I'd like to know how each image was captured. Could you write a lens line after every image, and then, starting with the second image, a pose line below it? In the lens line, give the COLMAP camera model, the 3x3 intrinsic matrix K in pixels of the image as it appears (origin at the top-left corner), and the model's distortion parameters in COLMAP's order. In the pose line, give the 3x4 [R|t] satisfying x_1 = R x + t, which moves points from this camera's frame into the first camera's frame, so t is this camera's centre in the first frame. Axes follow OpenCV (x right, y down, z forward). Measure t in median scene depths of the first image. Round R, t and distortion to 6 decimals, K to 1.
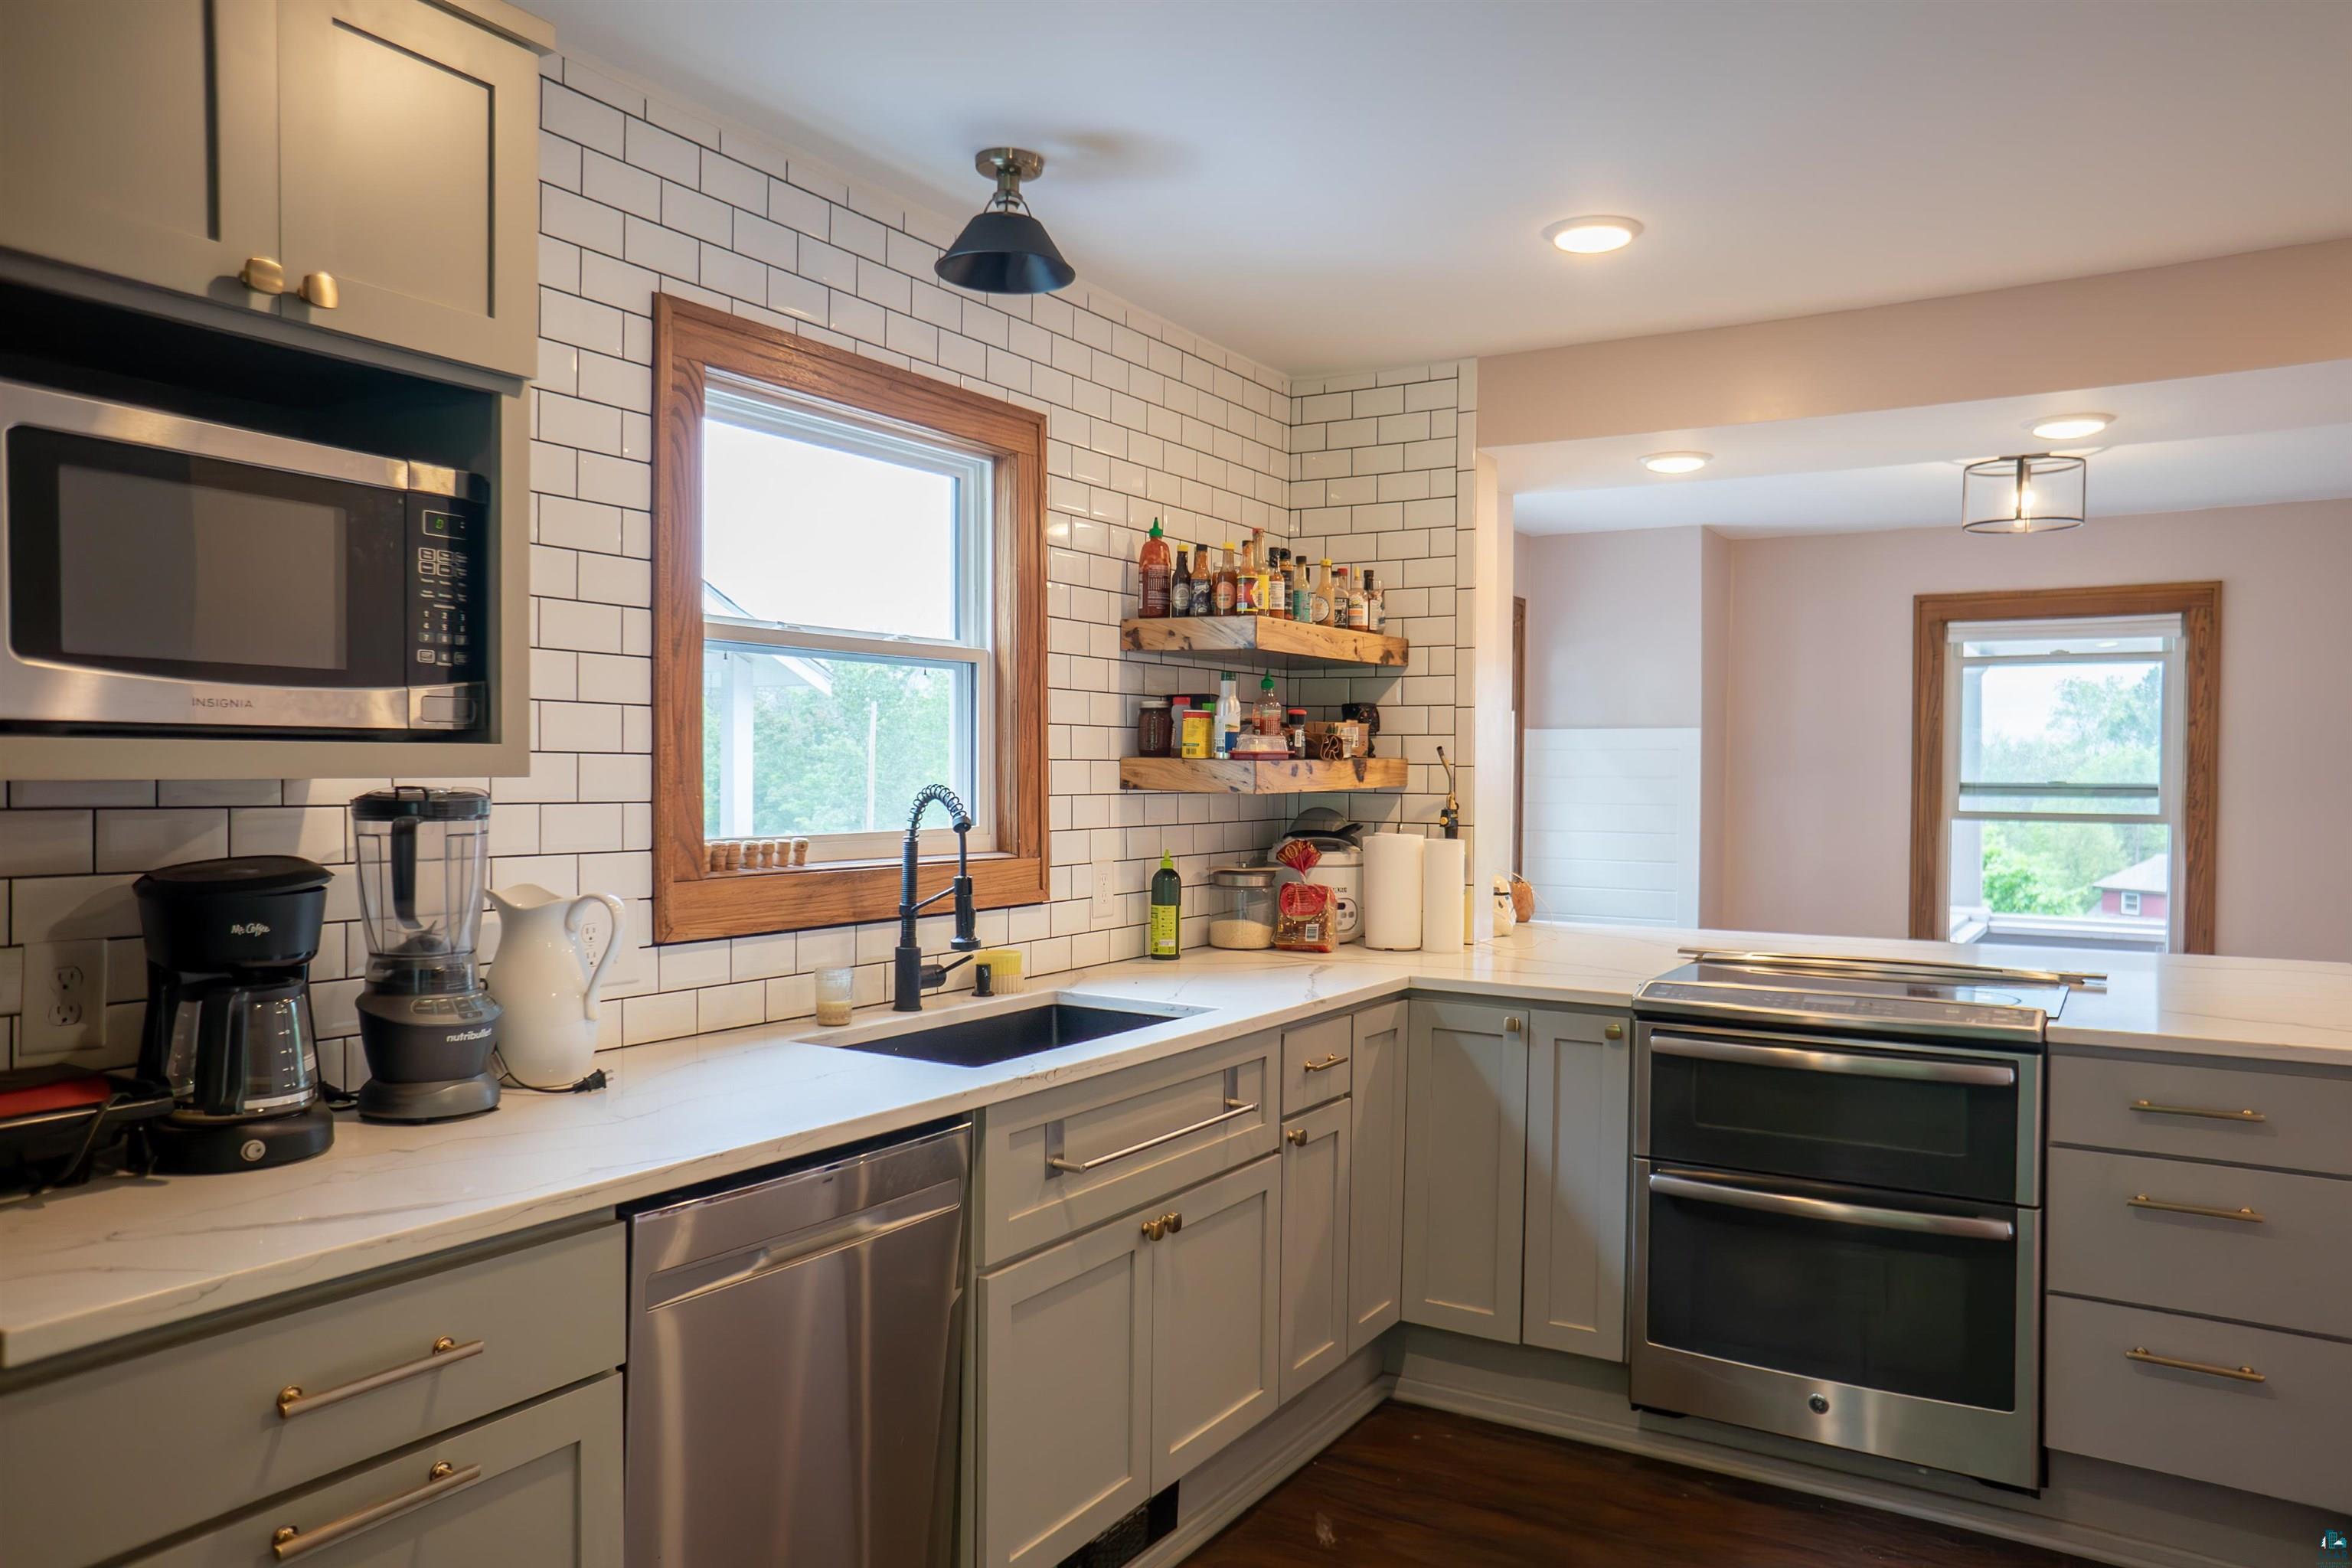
lens RADIAL K [[1585.8, 0, 1174.8], [0, 1585.8, 792.2], [0, 0, 1]] dist [-0.049422, 0.050707]
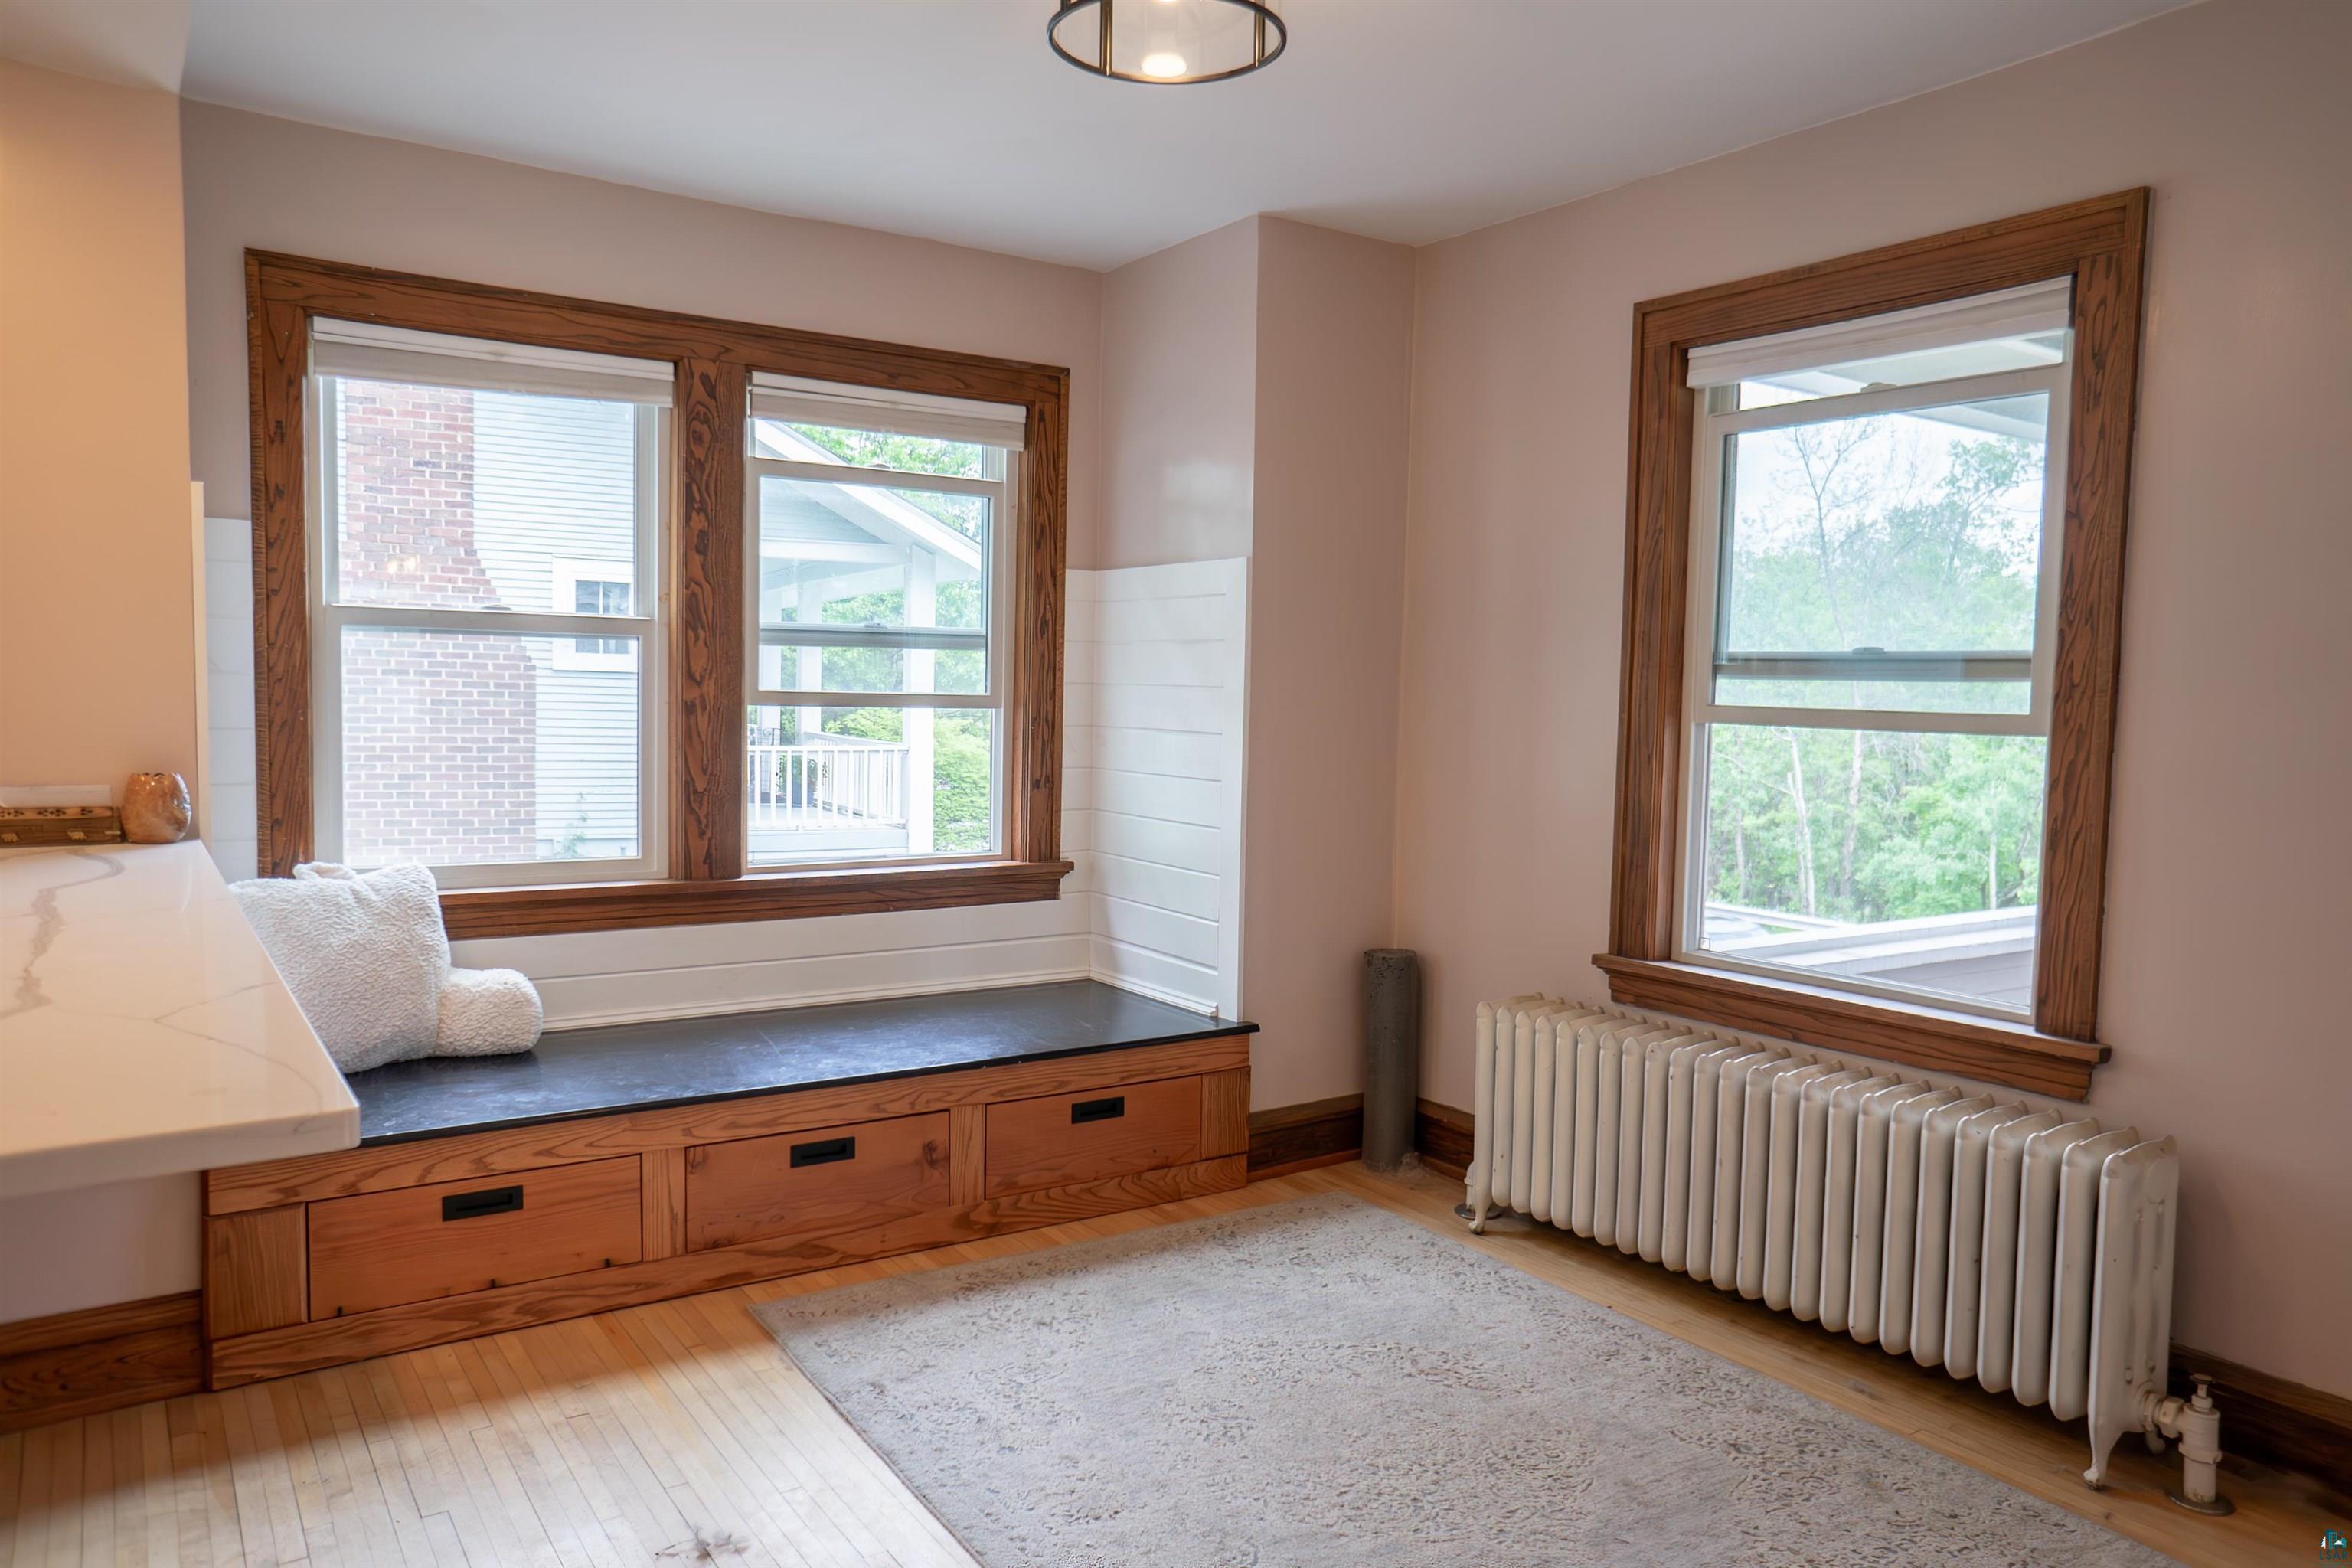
lens RADIAL K [[1585.8, 0, 1177.0], [0, 1585.8, 779.3], [0, 0, 1]] dist [-0.049422, 0.050707]
pose [[0.914604, 0.039324, -0.402433, 0.551496], [-0.023221, 0.998725, 0.044818, 0.017001], [0.403682, -0.031646, 0.914352, 0.439500]]
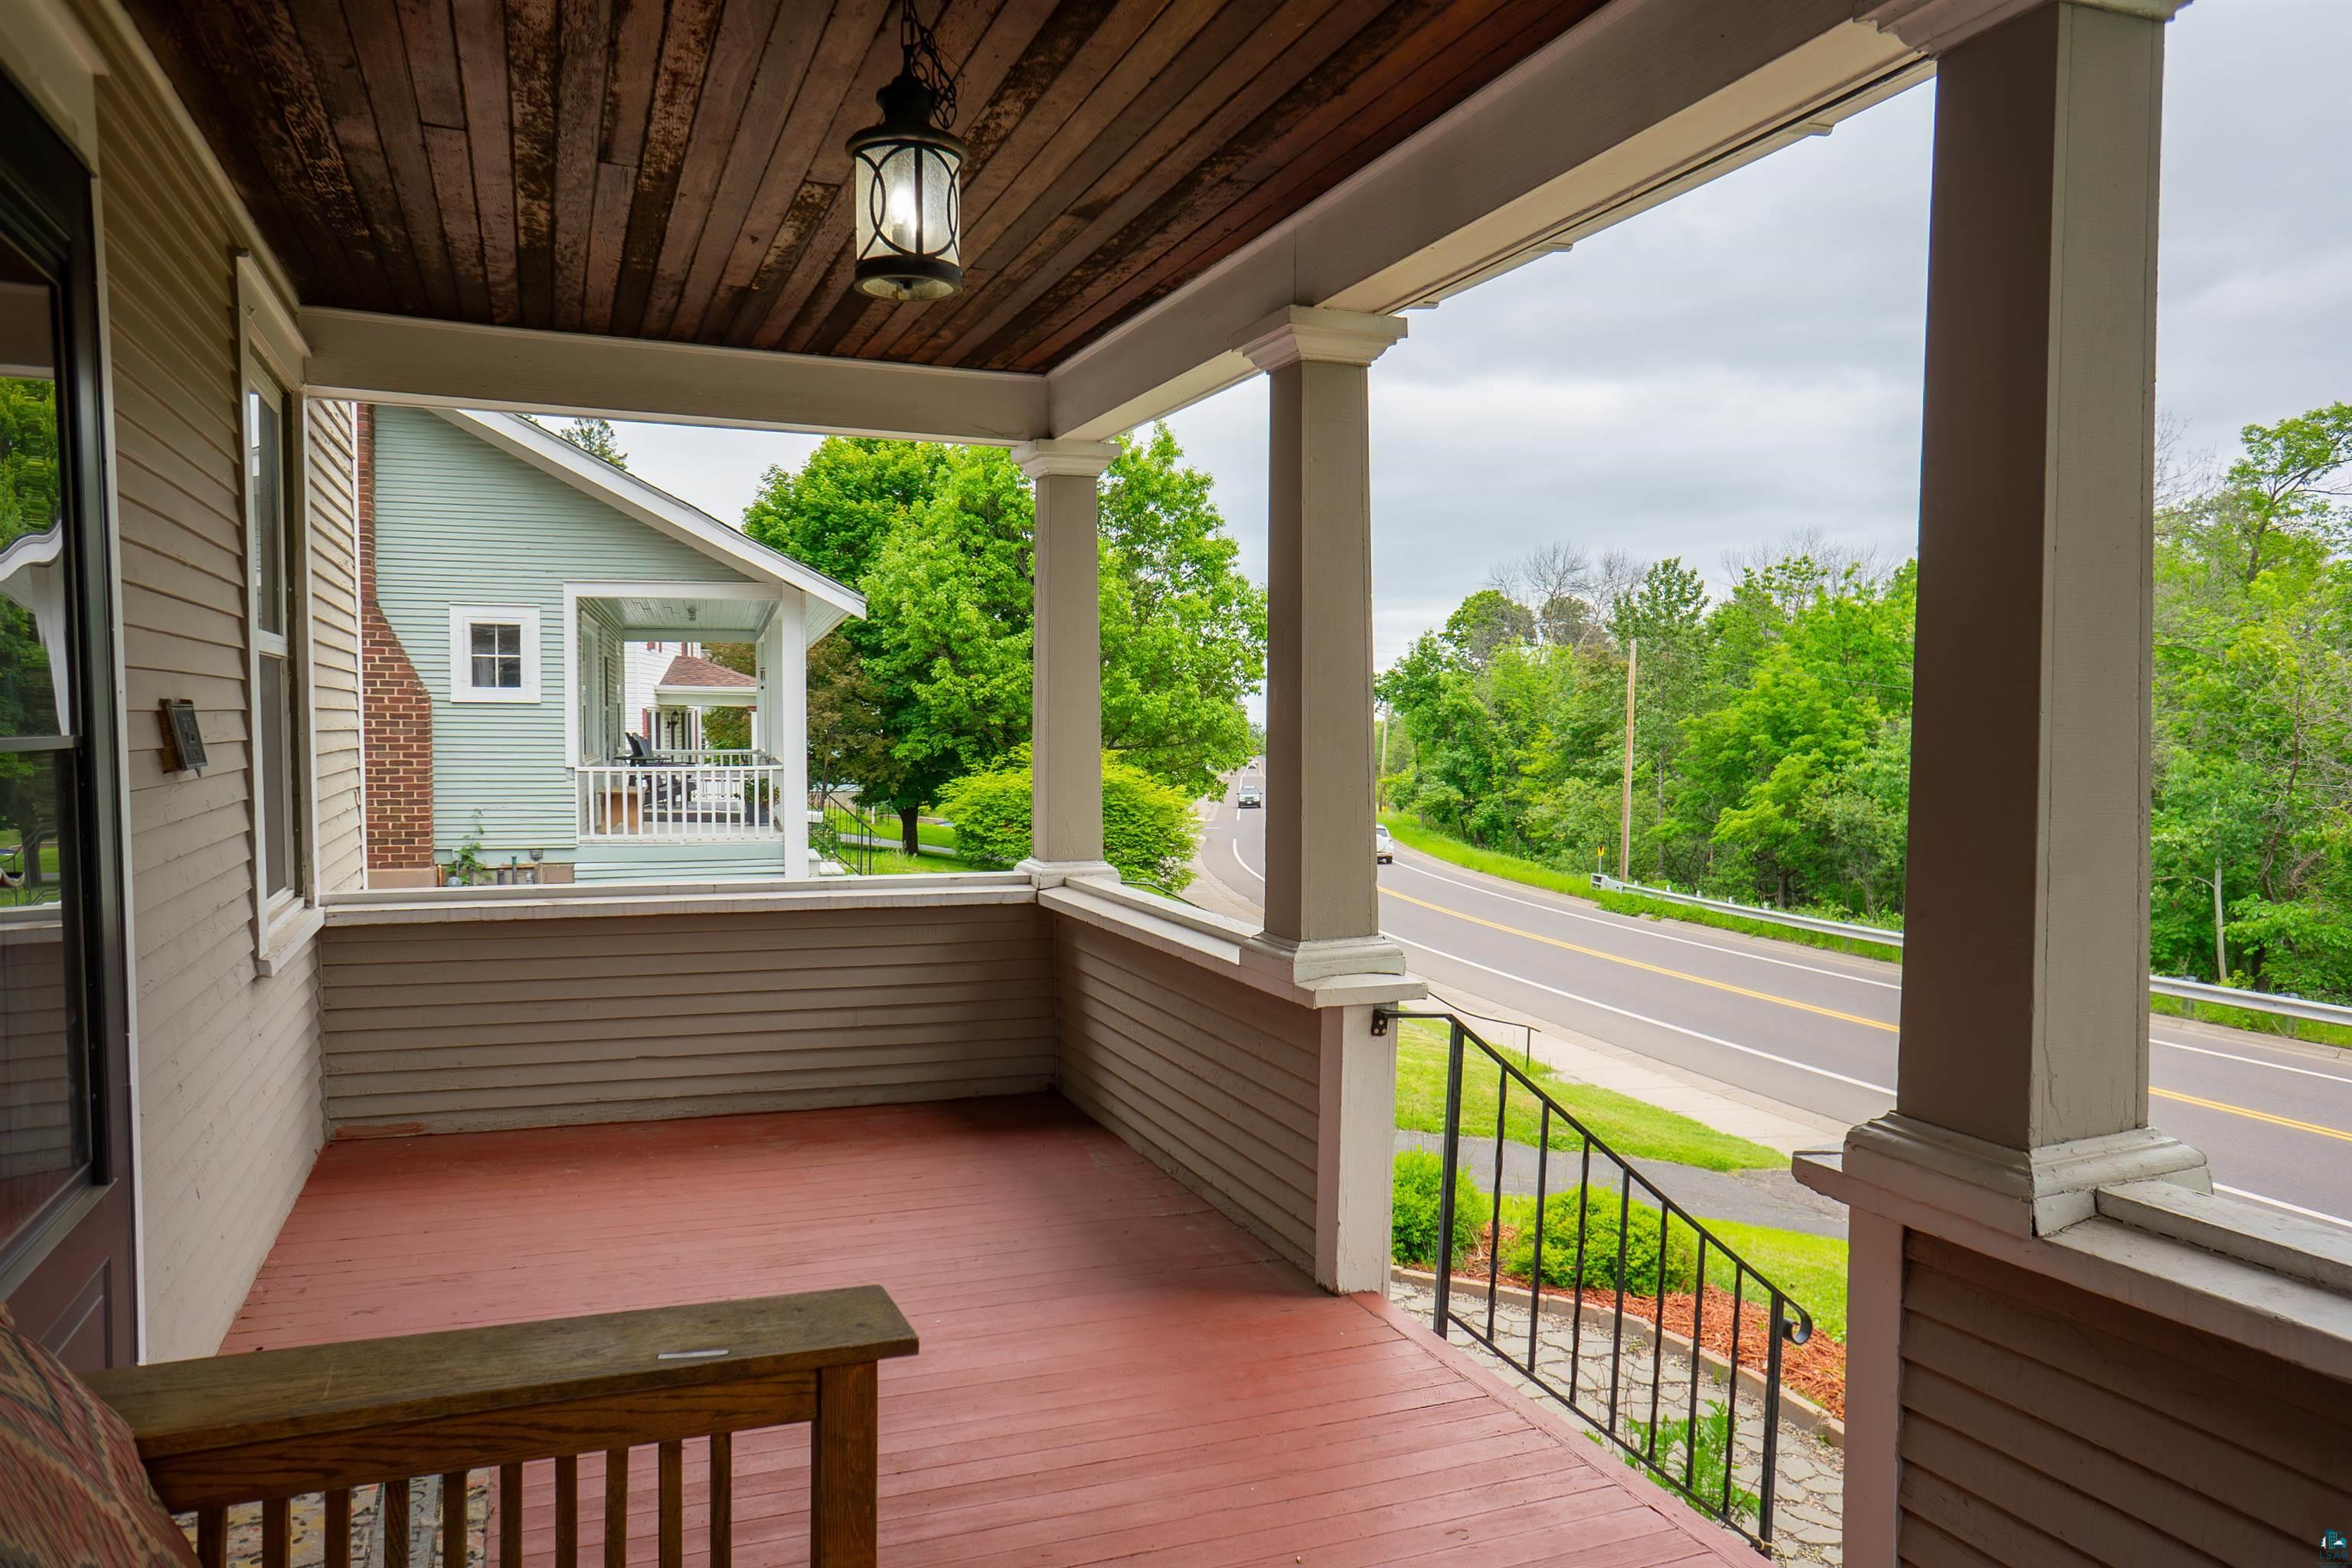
lens RADIAL K [[1585.8, 0, 1173.2], [0, 1585.8, 778.5], [0, 0, 1]] dist [-0.049422, 0.050707]
pose [[0.803619, 0.022757, -0.594709, 0.593122], [-0.007154, 0.999566, 0.028581, 0.017458], [0.595102, -0.018713, 0.803433, 0.456953]]
